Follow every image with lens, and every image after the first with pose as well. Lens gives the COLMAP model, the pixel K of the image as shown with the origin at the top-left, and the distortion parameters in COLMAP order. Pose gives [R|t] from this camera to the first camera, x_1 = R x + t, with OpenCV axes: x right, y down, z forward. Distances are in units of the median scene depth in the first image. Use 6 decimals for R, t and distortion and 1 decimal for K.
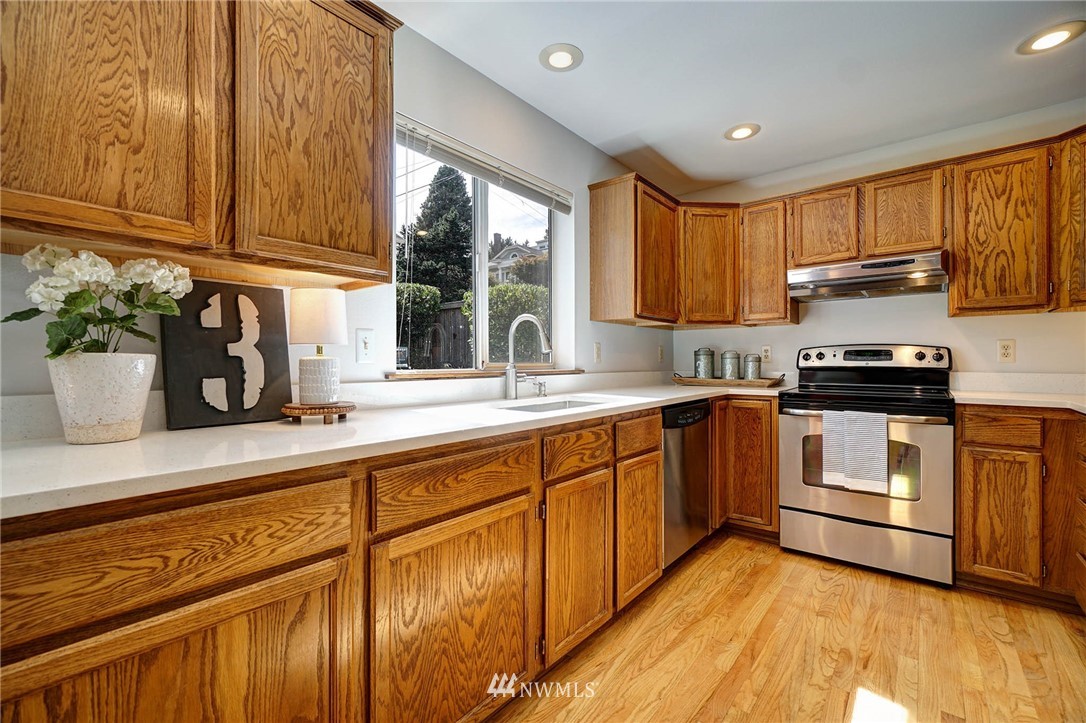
lens RADIAL K [[478.0, 0, 543.0], [0, 478.0, 361.5], [0, 0, 1]] dist [-0.062289, 0.014655]
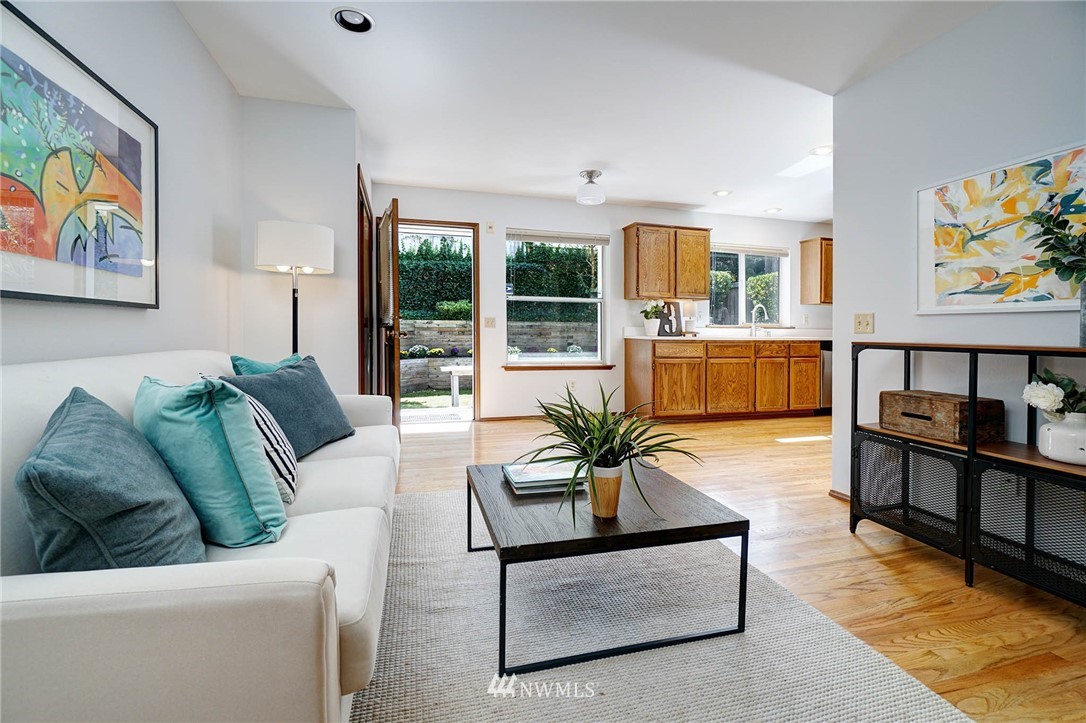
lens RADIAL K [[457.1, 0, 524.2], [0, 457.1, 328.7], [0, 0, 1]] dist [0.000405, 0.000045]
pose [[0.799665, 0.011671, -0.600333, 0.399317], [-0.010260, 0.999931, 0.005772, 0.031380], [0.600359, 0.001544, 0.799729, -1.633631]]
